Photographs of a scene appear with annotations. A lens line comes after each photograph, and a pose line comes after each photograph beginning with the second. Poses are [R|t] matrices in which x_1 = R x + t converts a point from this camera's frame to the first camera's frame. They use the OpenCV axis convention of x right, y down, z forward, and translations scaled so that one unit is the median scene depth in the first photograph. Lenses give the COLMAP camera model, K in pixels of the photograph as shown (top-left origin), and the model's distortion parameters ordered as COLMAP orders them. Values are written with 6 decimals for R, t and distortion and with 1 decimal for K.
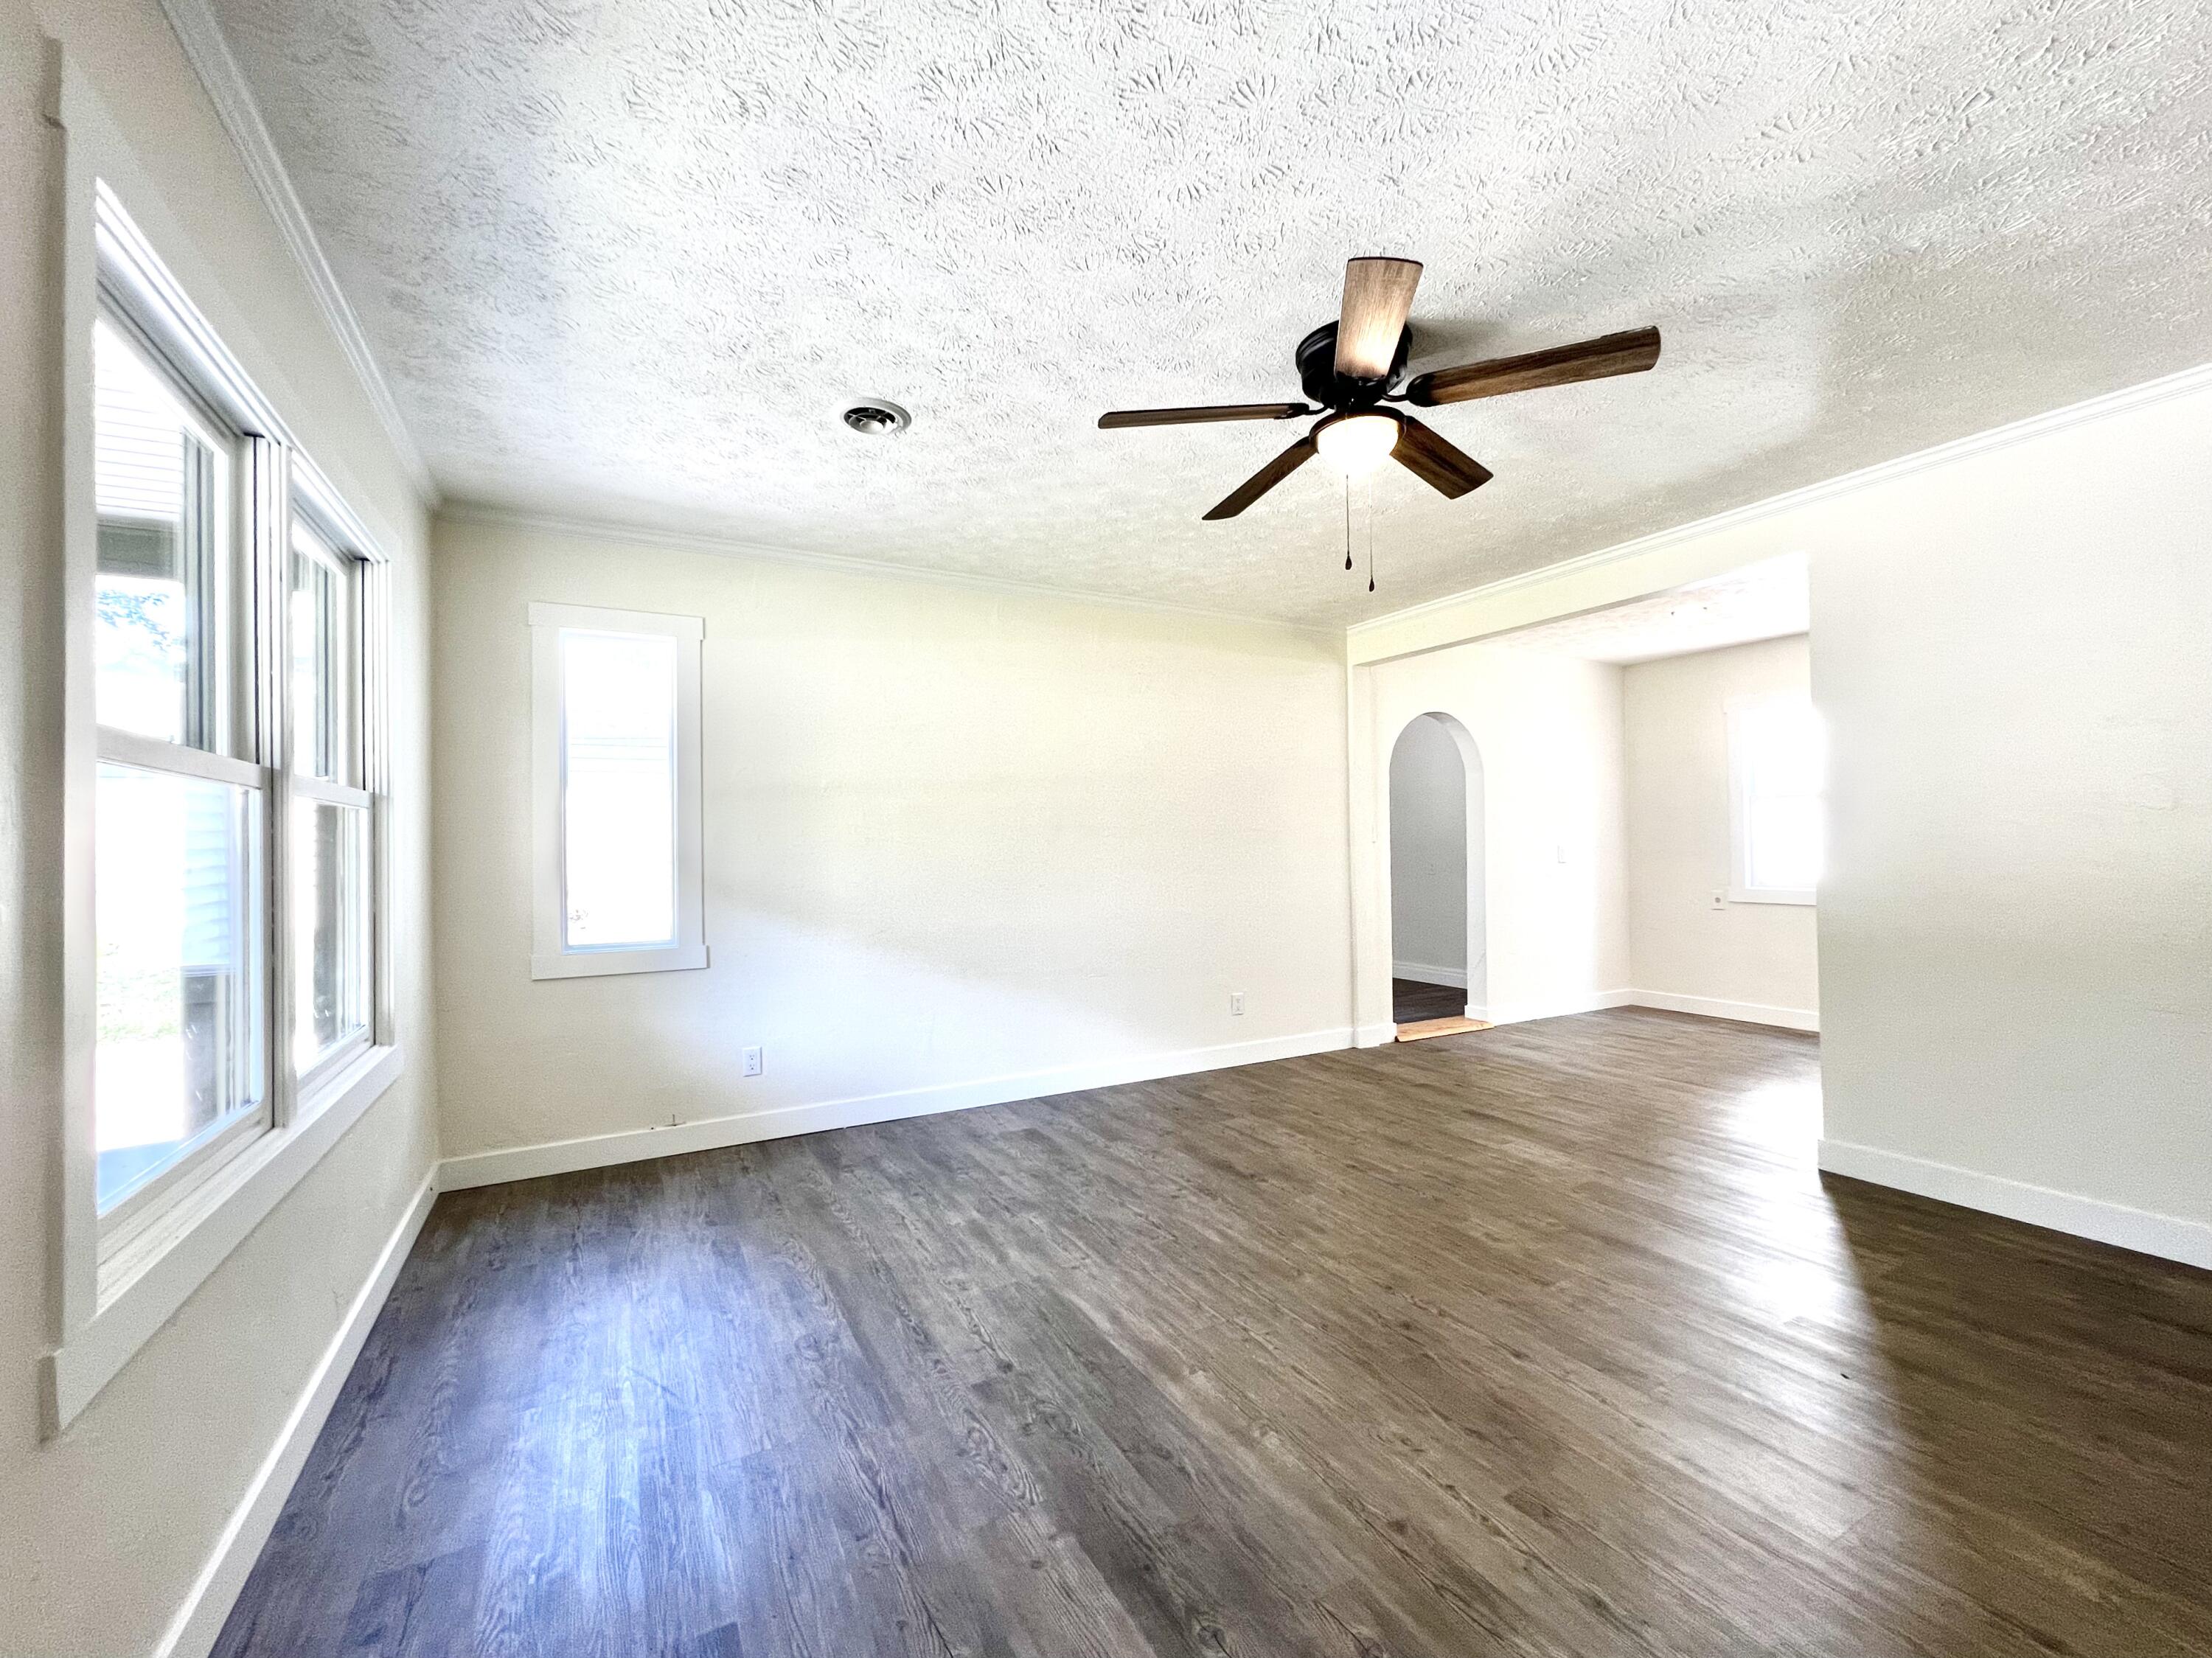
lens RADIAL K [[888.4, 0, 1104.2], [0, 888.4, 836.2], [0, 0, 1]] dist [0.002080, 0.000626]
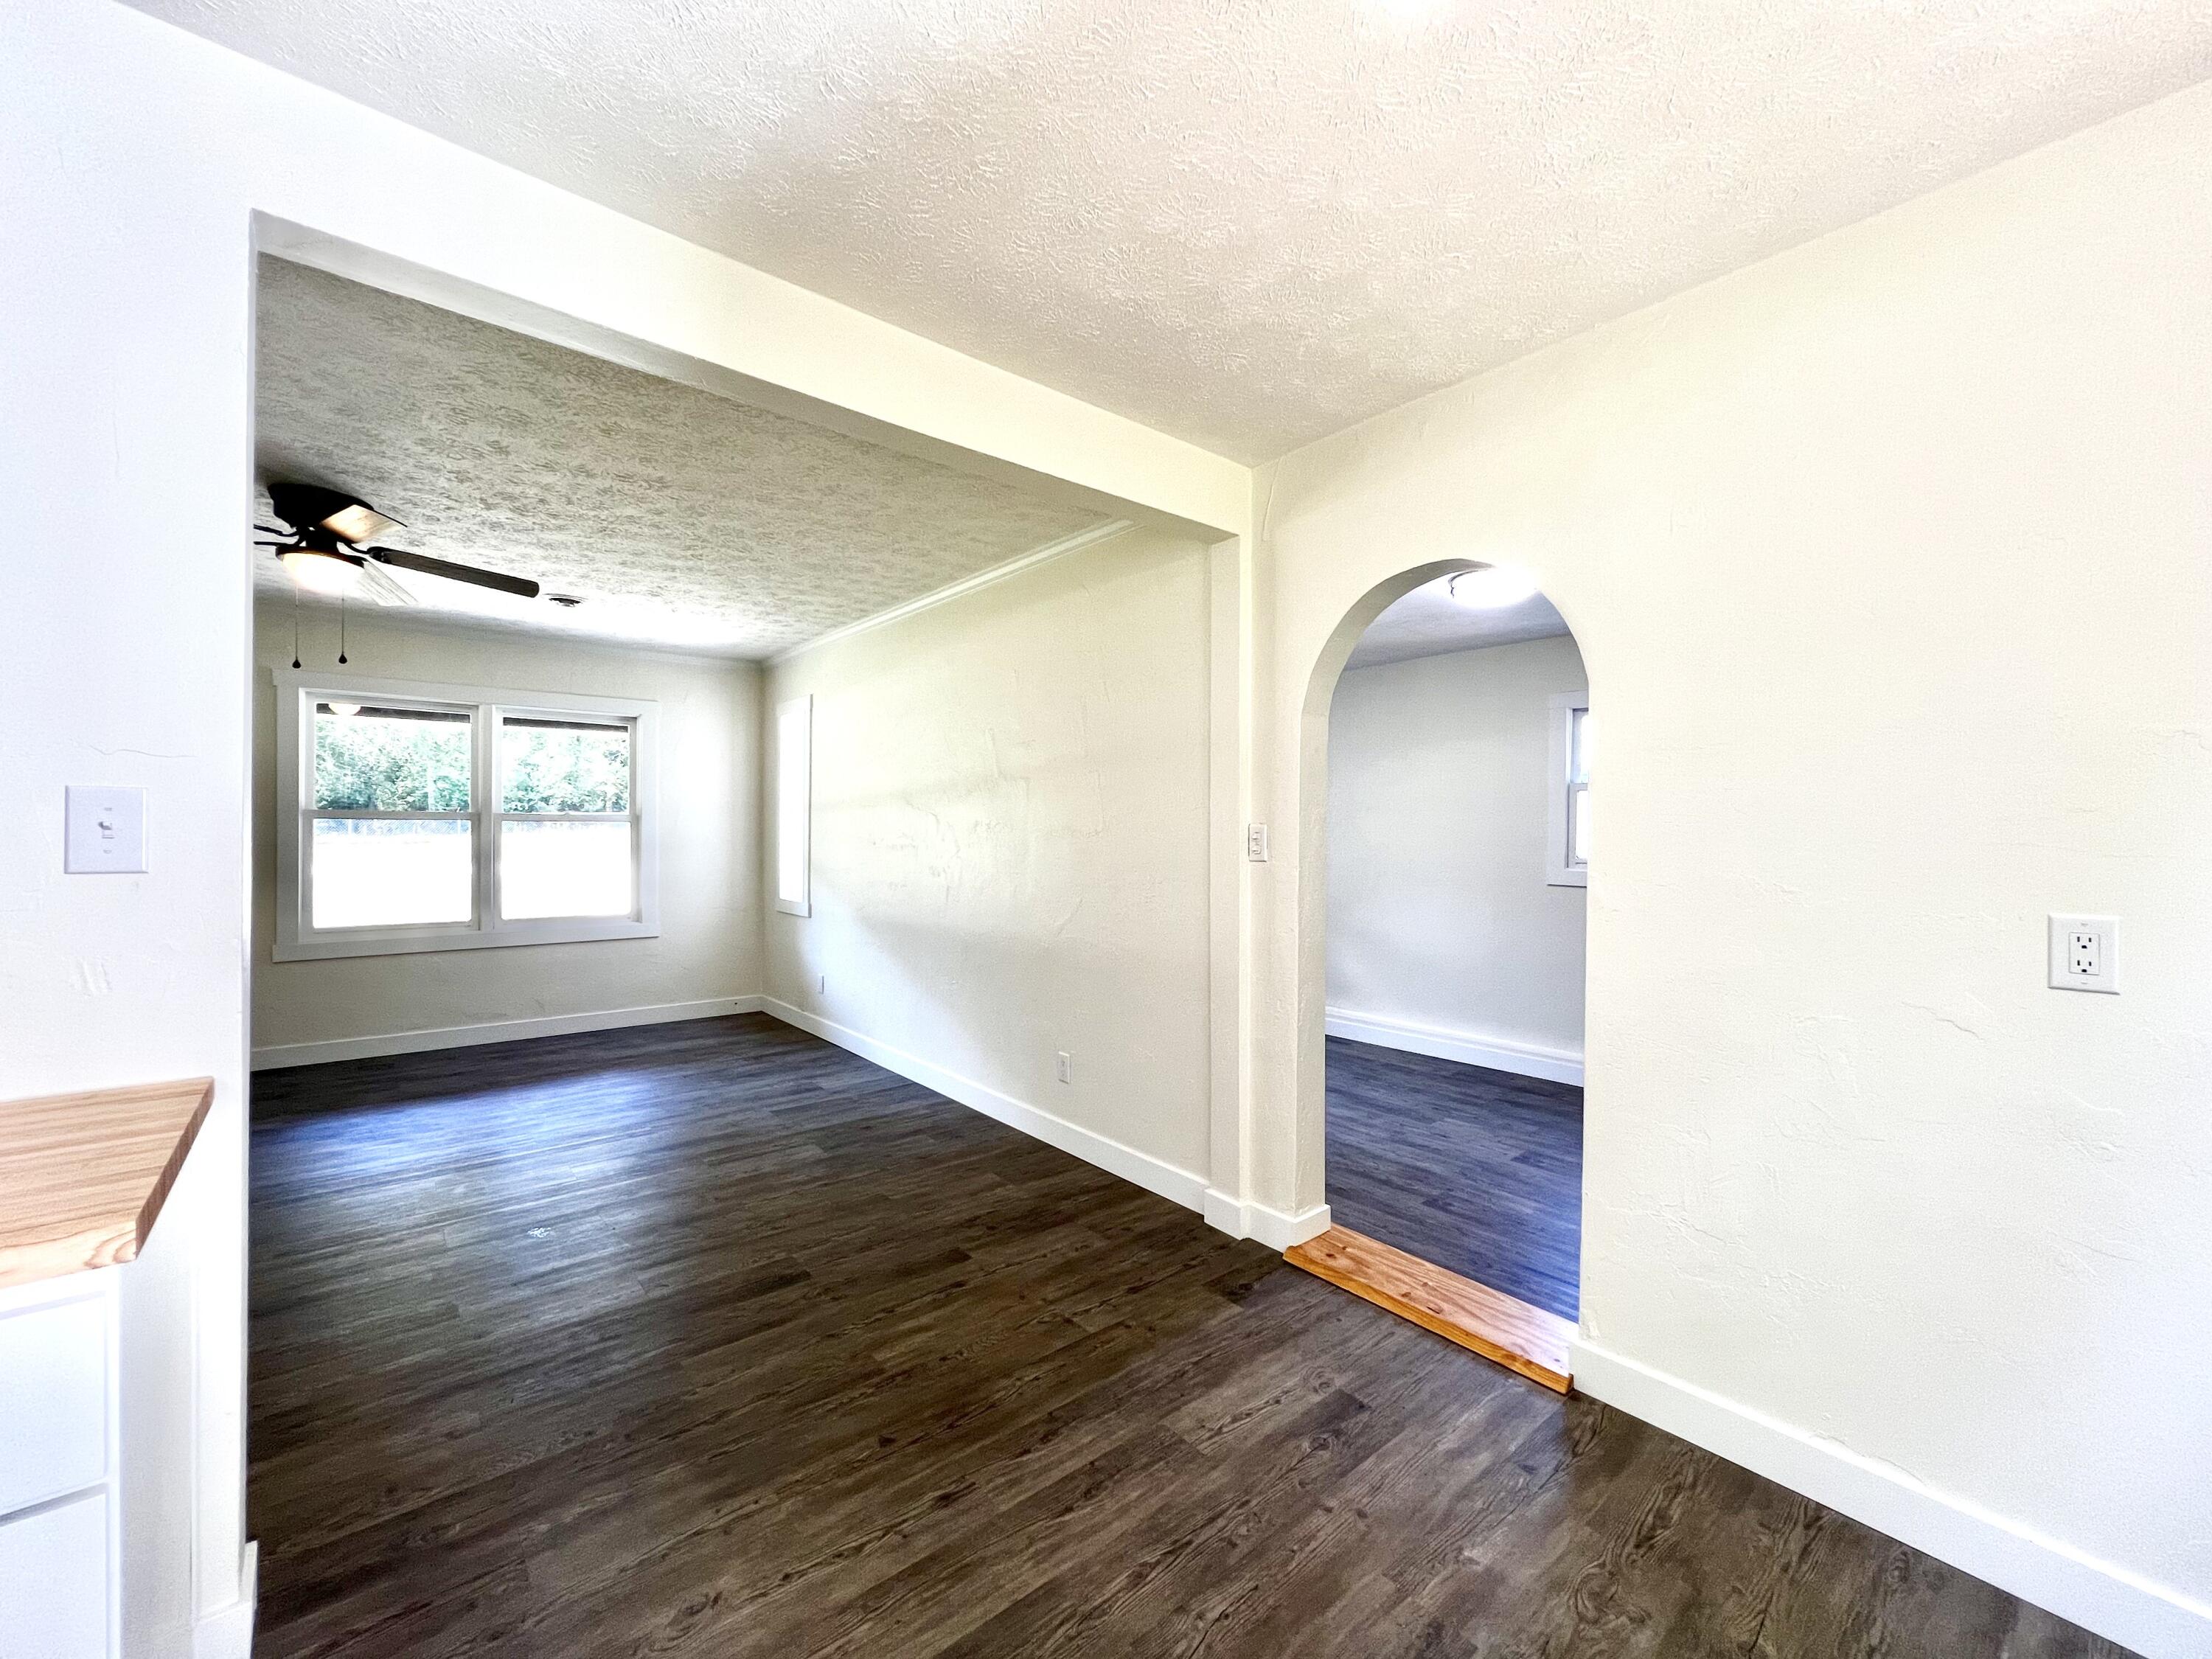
lens RADIAL K [[888.5, 0, 1104.2], [0, 888.5, 836.7], [0, 0, 1]] dist [0.002080, 0.000626]
pose [[0.184074, 0.015964, -0.982783, 1.559394], [0.006640, 0.999825, 0.017484, -0.029633], [0.982890, -0.009744, 0.183936, 1.583803]]
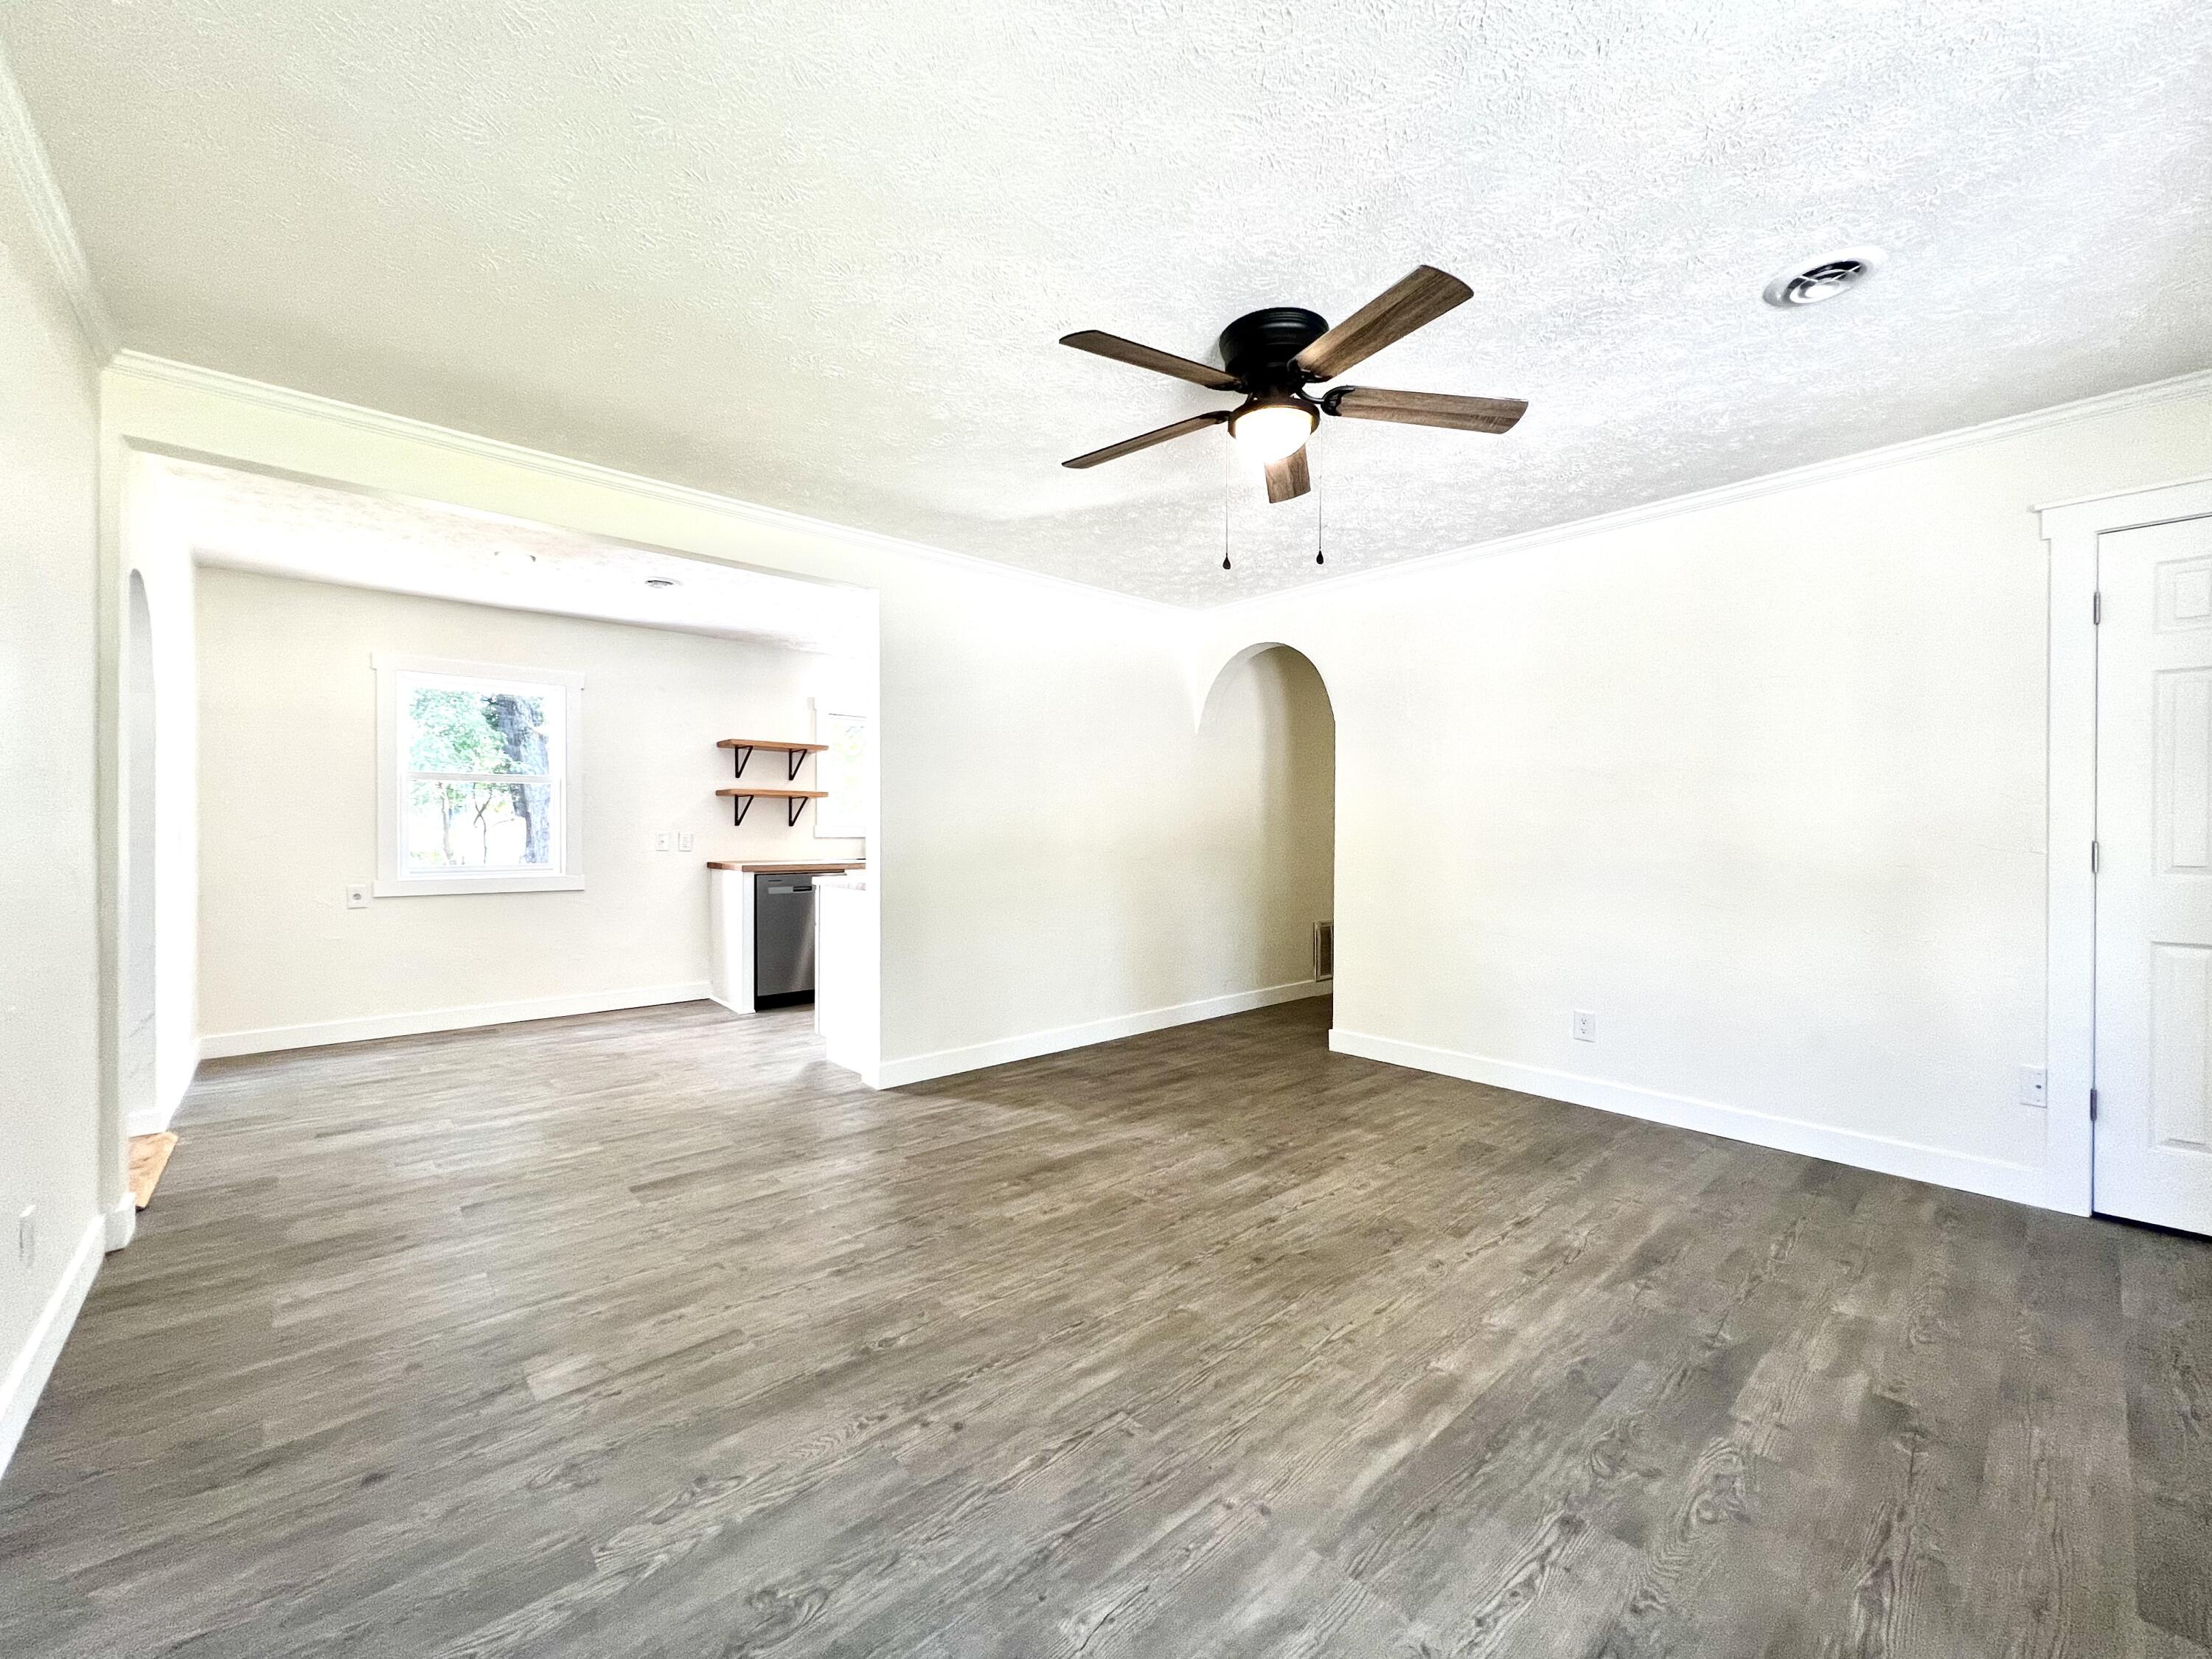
lens RADIAL K [[888.5, 0, 1104.2], [0, 888.5, 836.7], [0, 0, 1]] dist [0.002080, 0.000626]
pose [[-0.218254, 0.003961, 0.975884, -0.548219], [-0.013634, 0.999882, -0.007107, 0.032525], [-0.975797, -0.014856, -0.218175, 1.138375]]
